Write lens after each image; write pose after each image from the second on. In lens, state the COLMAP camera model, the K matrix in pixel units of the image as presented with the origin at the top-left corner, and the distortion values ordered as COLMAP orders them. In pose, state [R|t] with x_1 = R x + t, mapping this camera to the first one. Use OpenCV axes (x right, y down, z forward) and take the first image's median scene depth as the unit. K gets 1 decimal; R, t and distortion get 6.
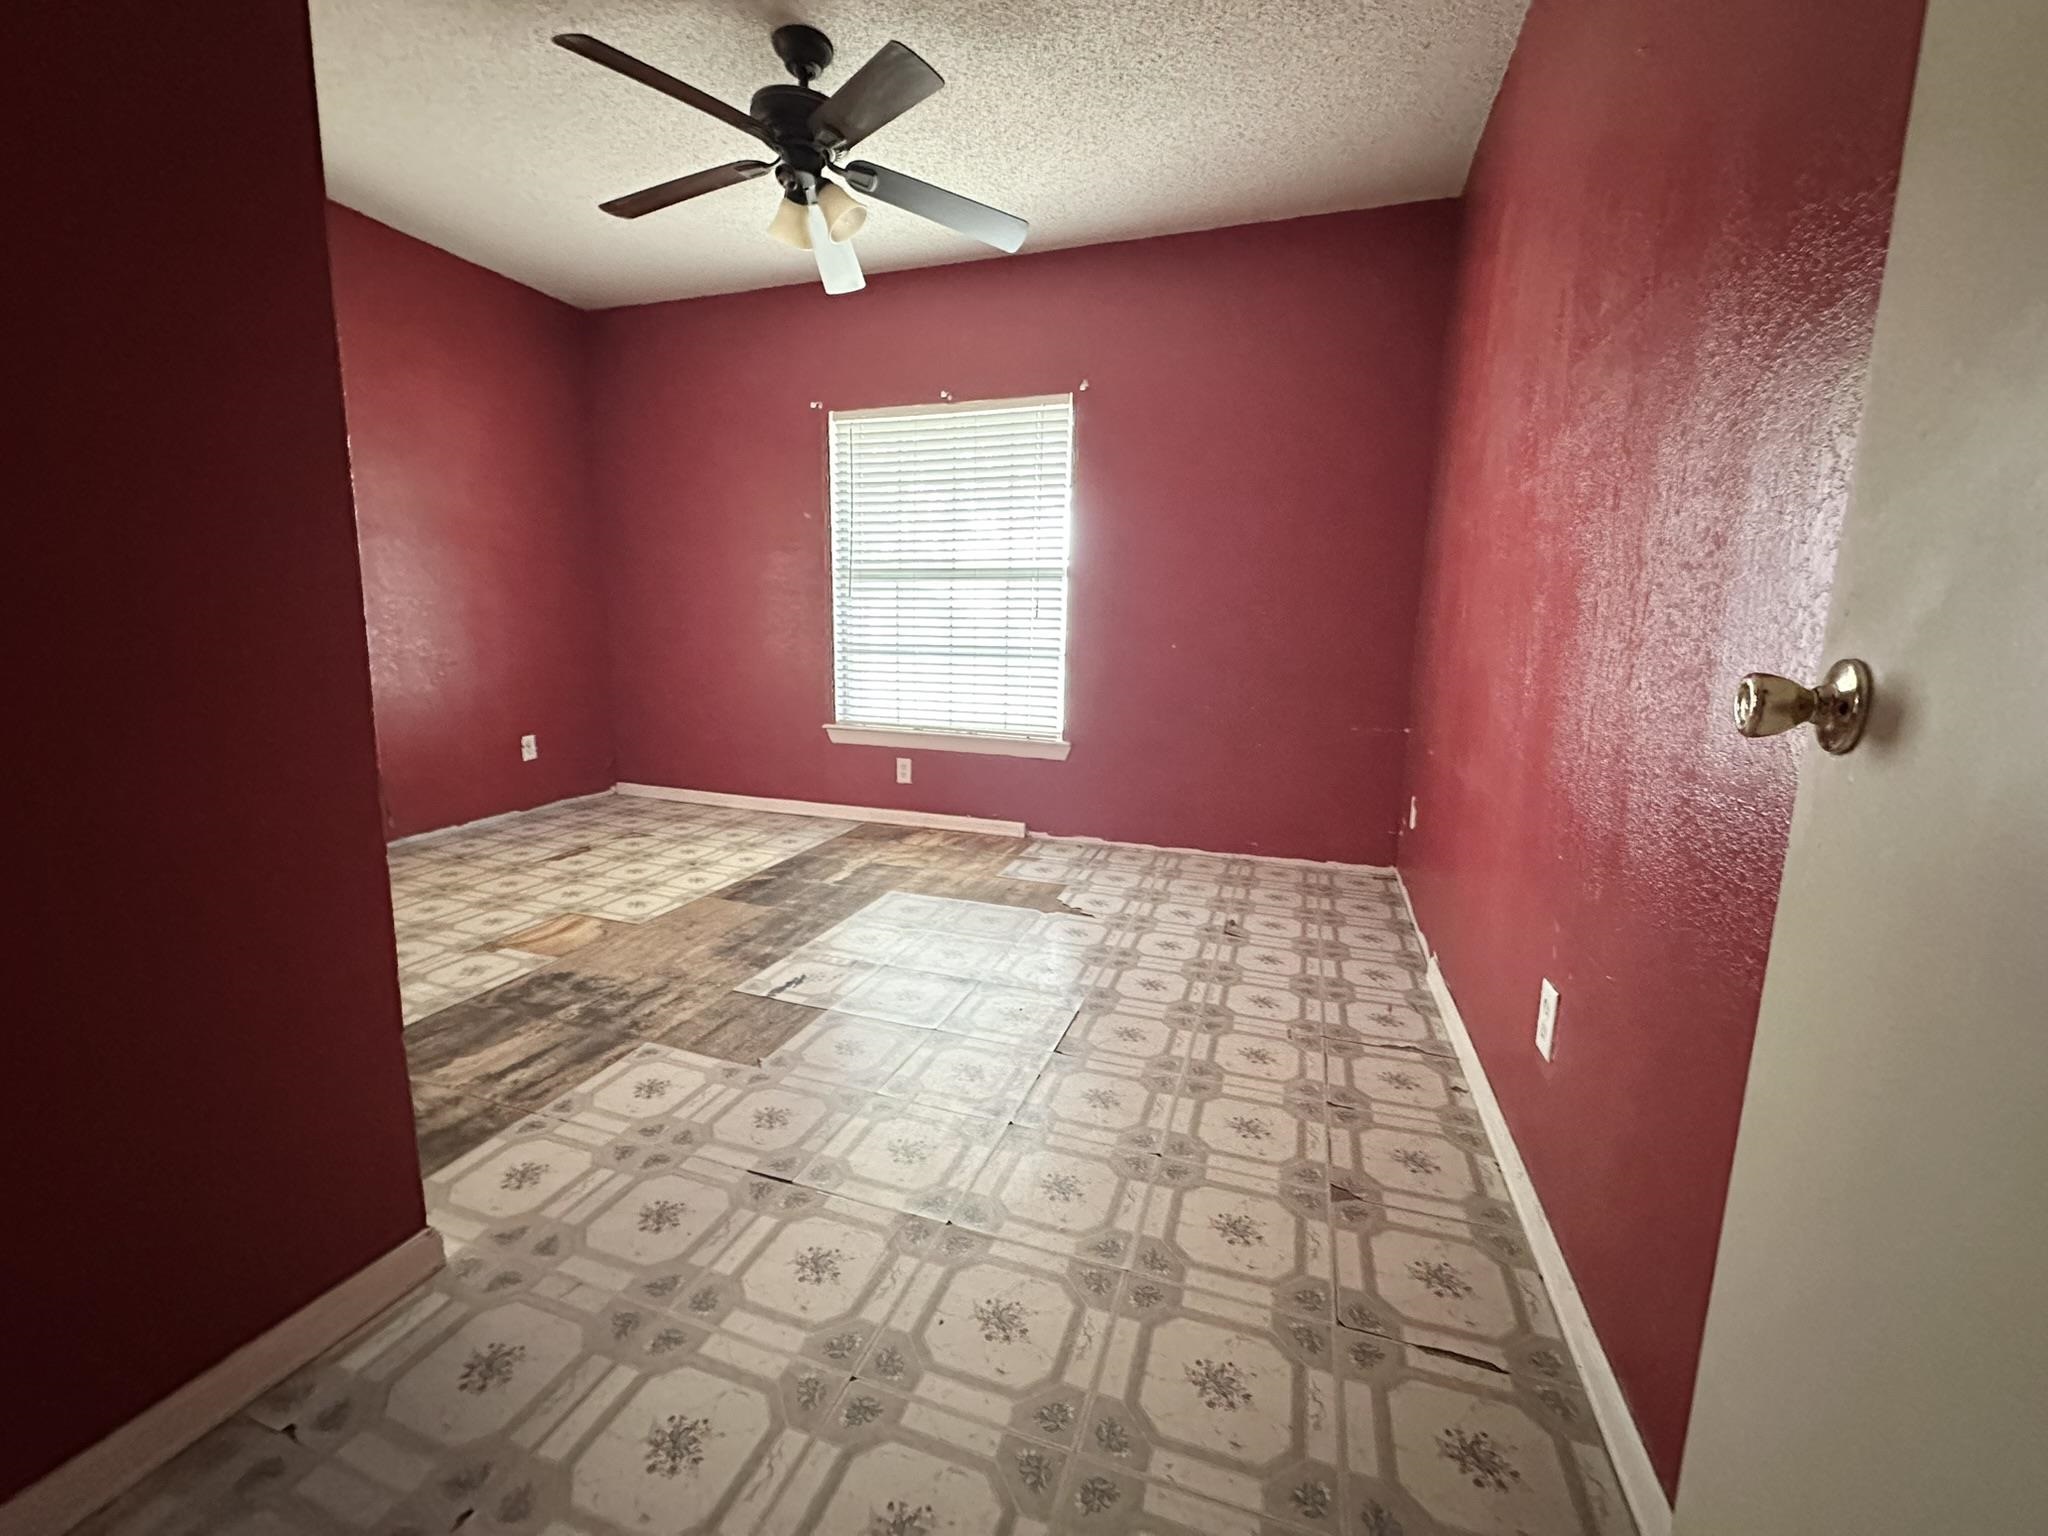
lens RADIAL K [[817.8, 0, 1020.9], [0, 817.8, 767.2], [0, 0, 1]] dist [-0.001369, 0.001005]
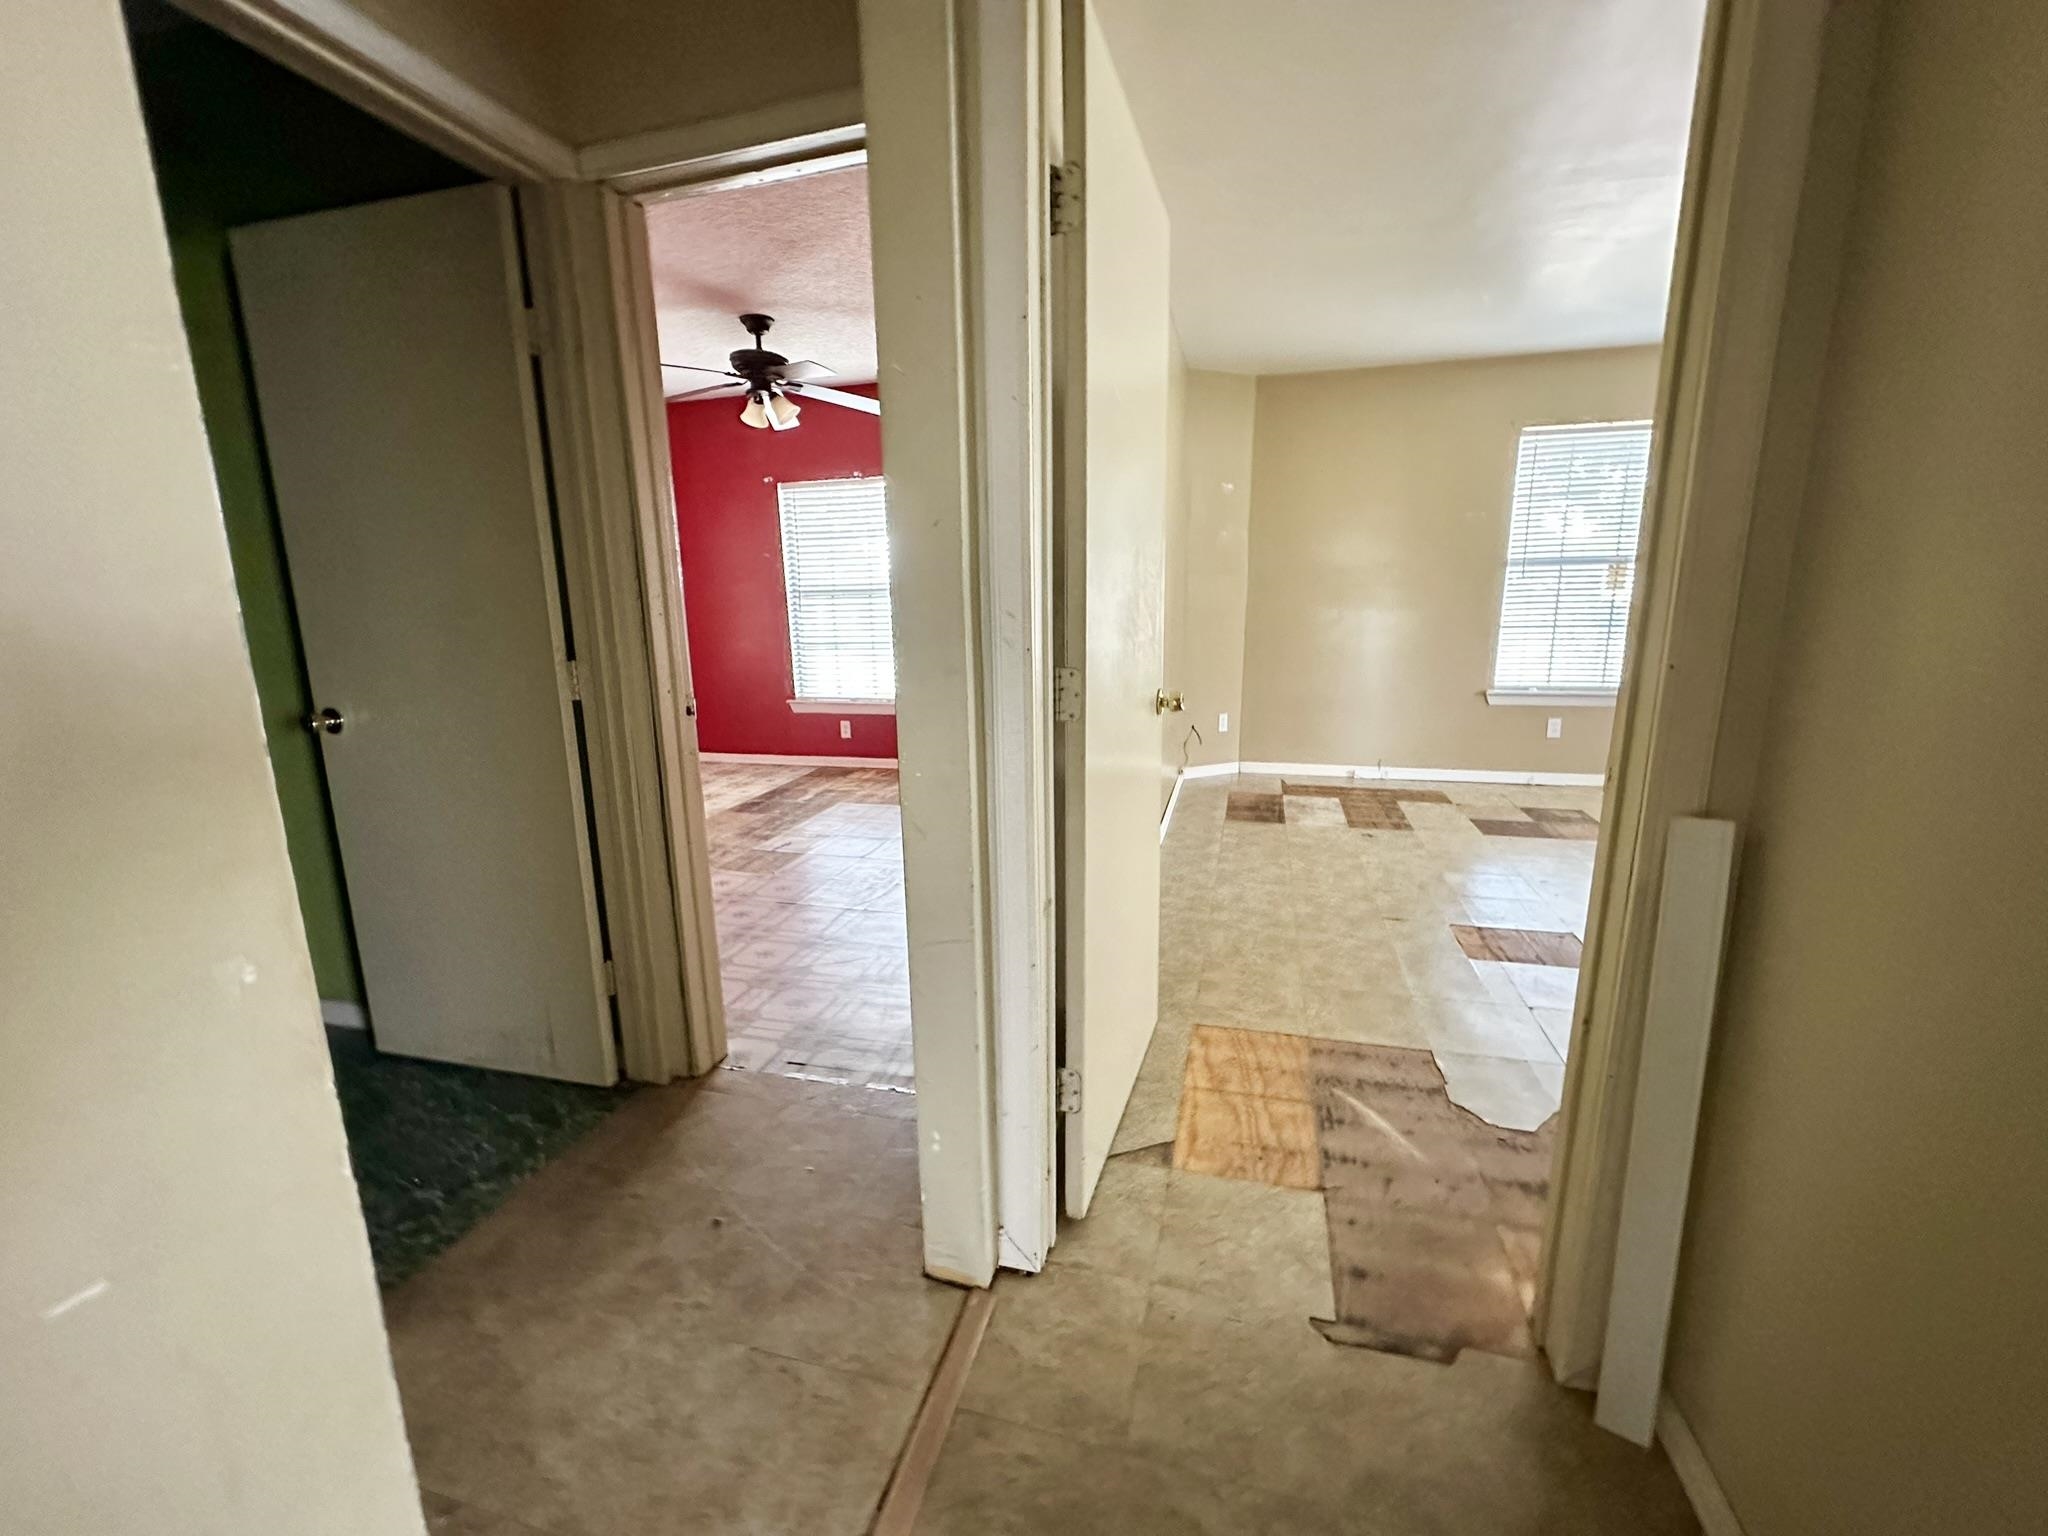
lens RADIAL K [[817.8, 0, 1020.9], [0, 817.8, 767.2], [0, 0, 1]] dist [-0.001369, 0.001005]
pose [[0.997252, -0.054372, 0.050314, 0.117207], [0.052117, 0.997623, 0.045089, 0.027989], [-0.052646, -0.042343, 0.997715, -0.603907]]
